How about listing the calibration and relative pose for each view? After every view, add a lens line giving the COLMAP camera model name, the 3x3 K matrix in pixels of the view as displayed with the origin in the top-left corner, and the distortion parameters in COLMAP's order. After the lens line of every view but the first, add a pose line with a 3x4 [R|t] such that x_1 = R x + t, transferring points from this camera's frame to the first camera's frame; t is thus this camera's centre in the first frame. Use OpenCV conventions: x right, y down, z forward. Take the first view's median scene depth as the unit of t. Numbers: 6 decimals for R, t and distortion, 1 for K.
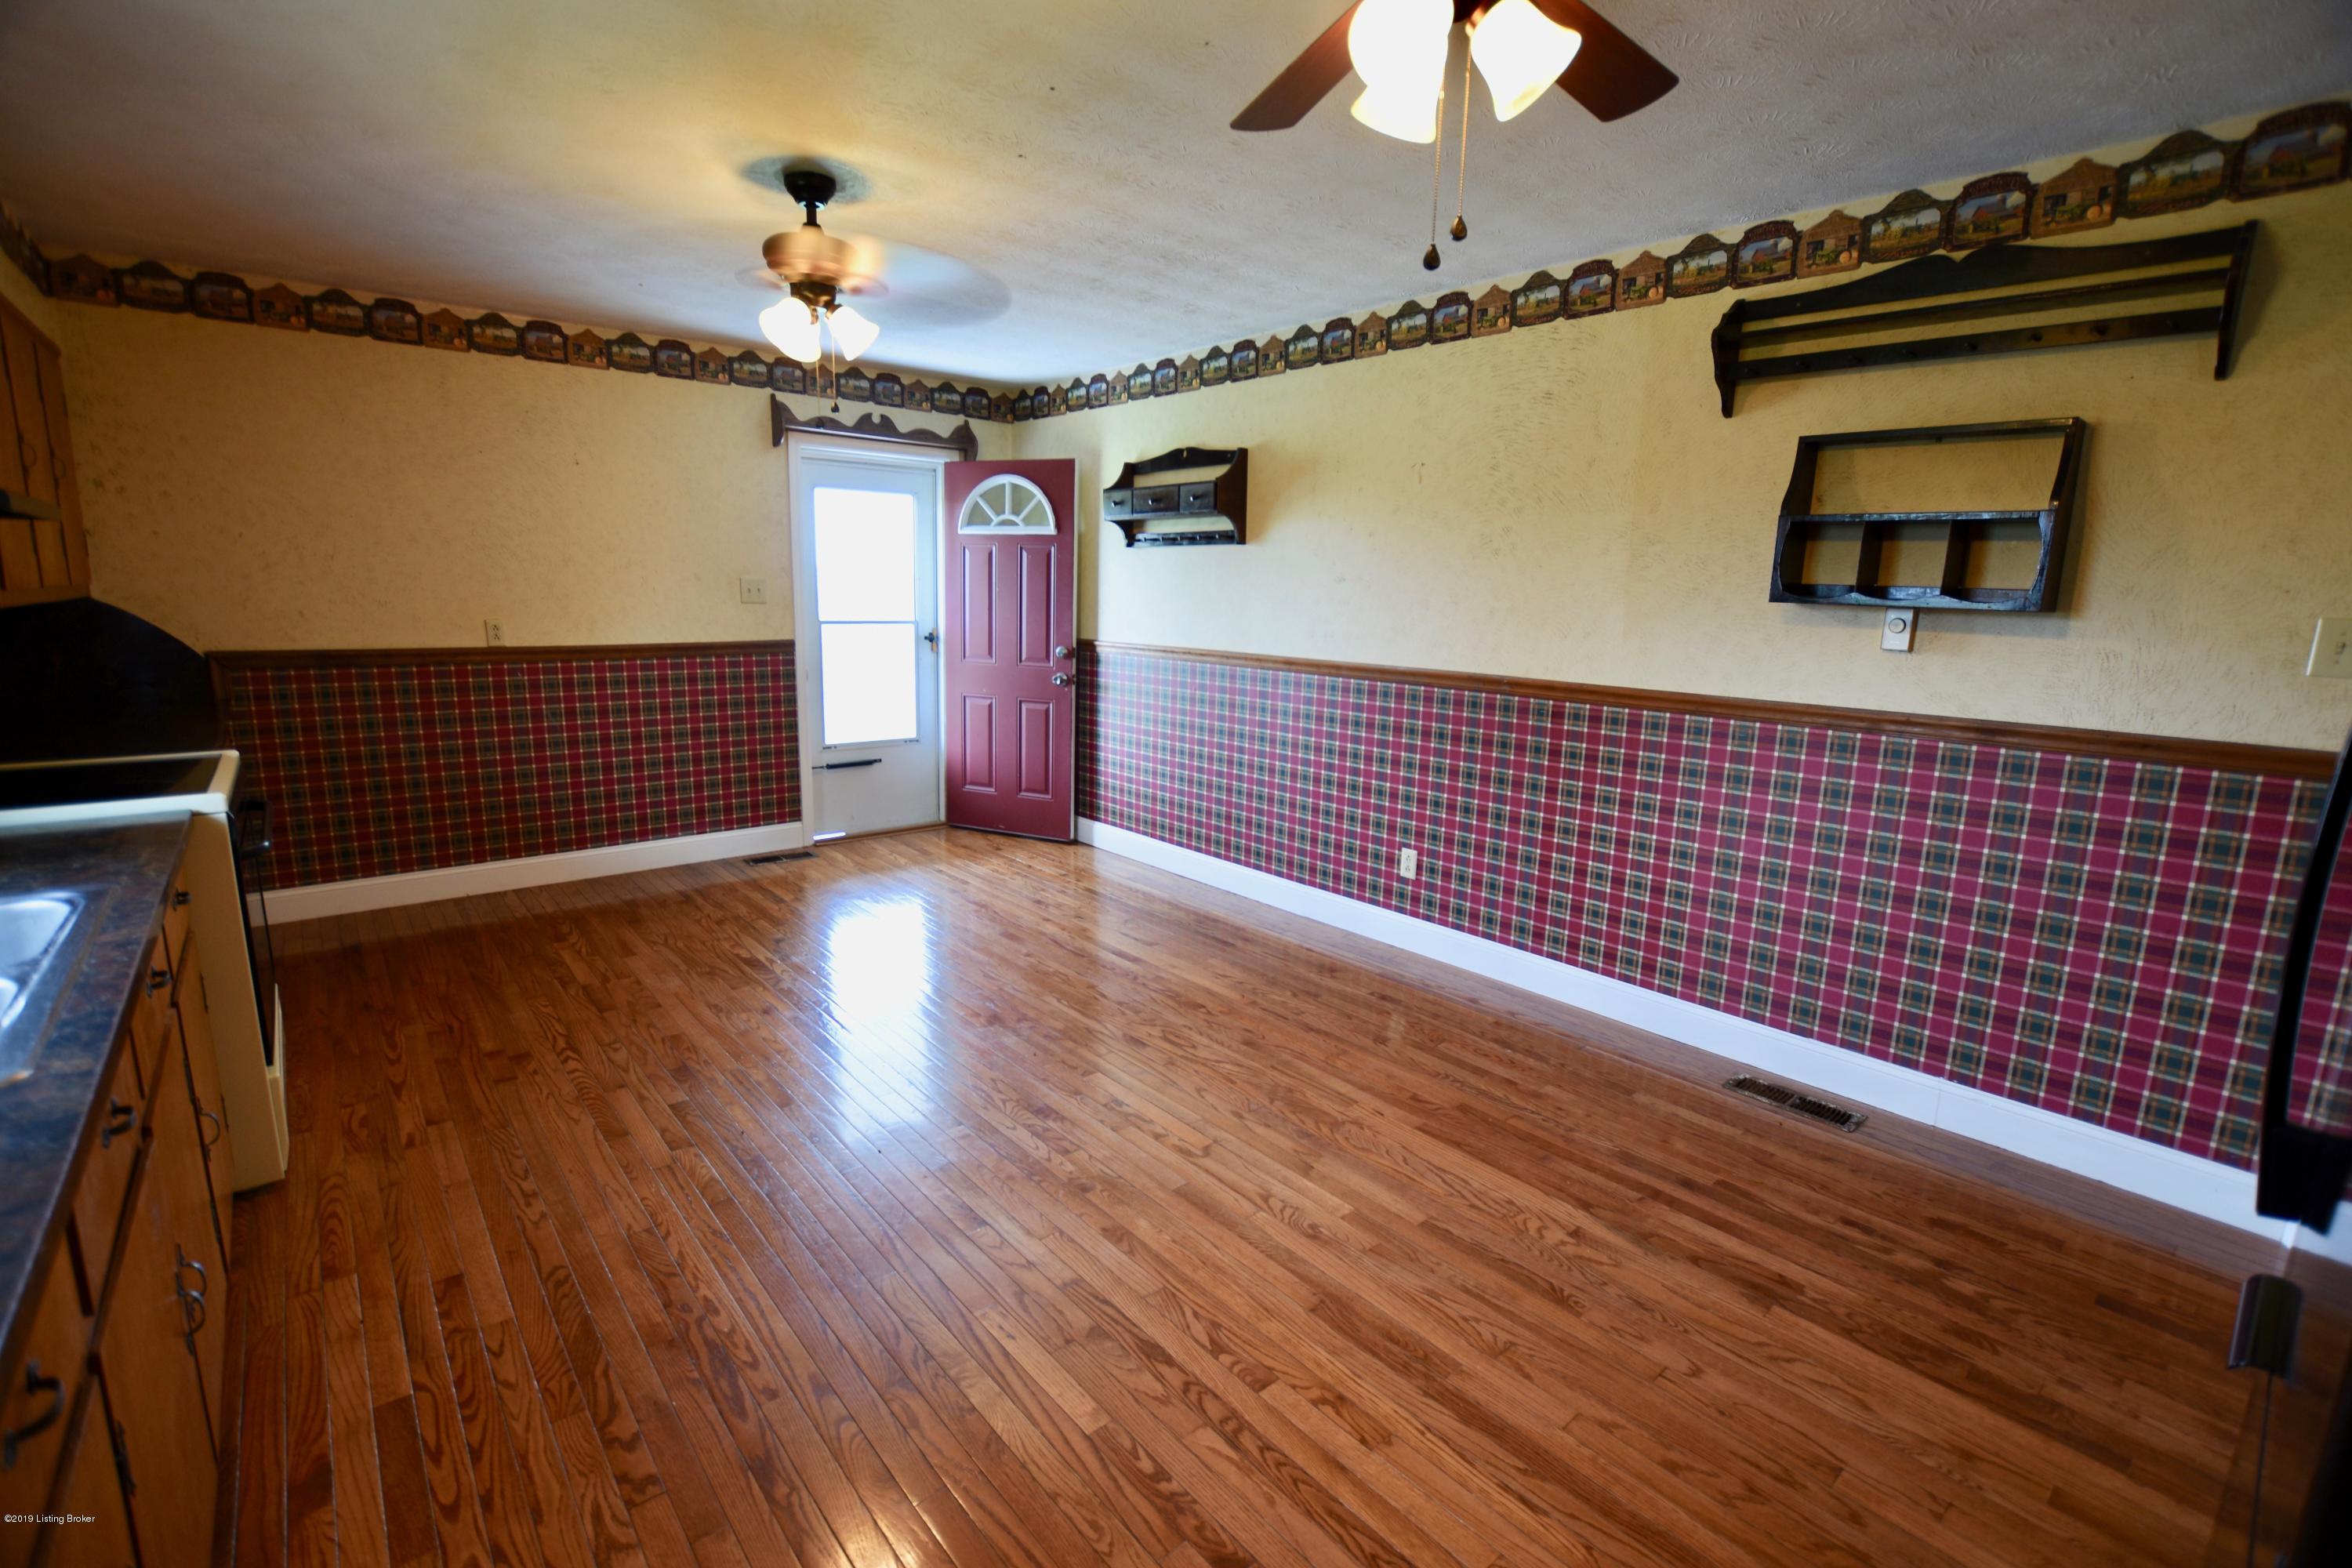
lens RADIAL K [[1029.6, 0, 1175.3], [0, 1029.6, 781.2], [0, 0, 1]] dist [-0.025235, -0.000104]
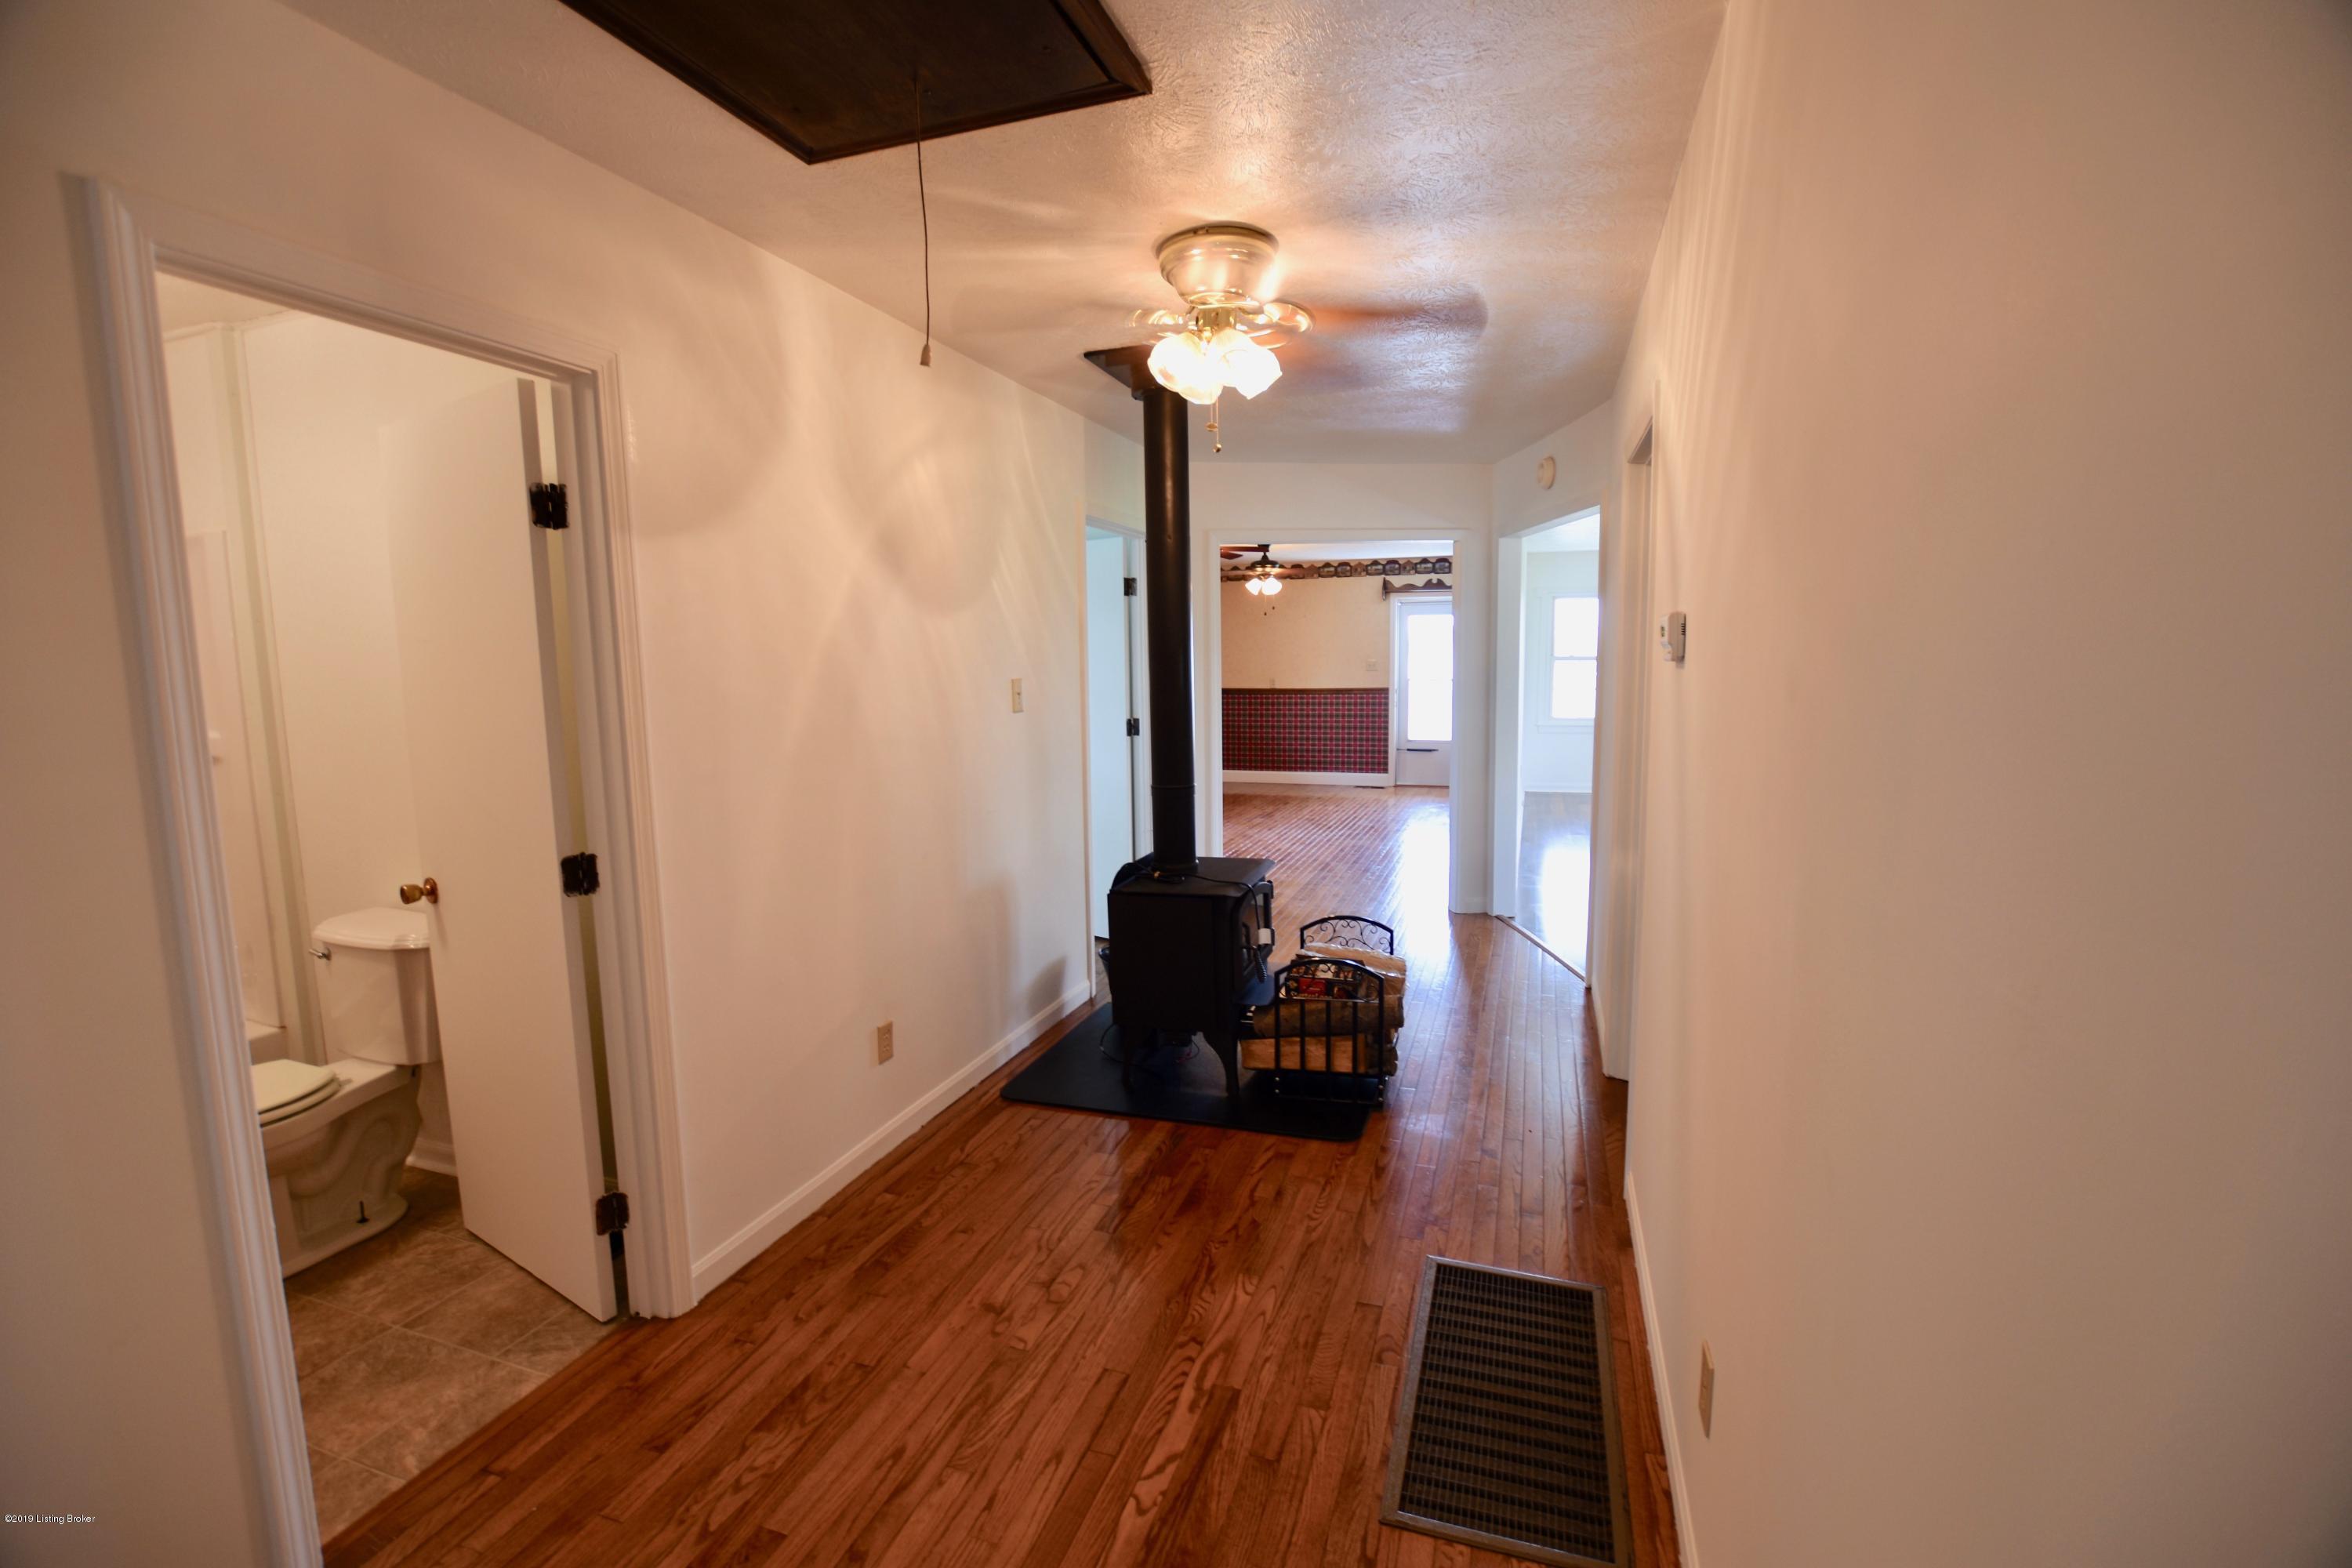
lens RADIAL K [[1029.6, 0, 1174.1], [0, 1029.6, 781.6], [0, 0, 1]] dist [-0.025235, -0.000104]
pose [[0.504696, 0.074110, -0.860110, 1.274188], [-0.135497, 0.990760, 0.005860, 0.106221], [0.852597, 0.113585, 0.510075, -0.461325]]
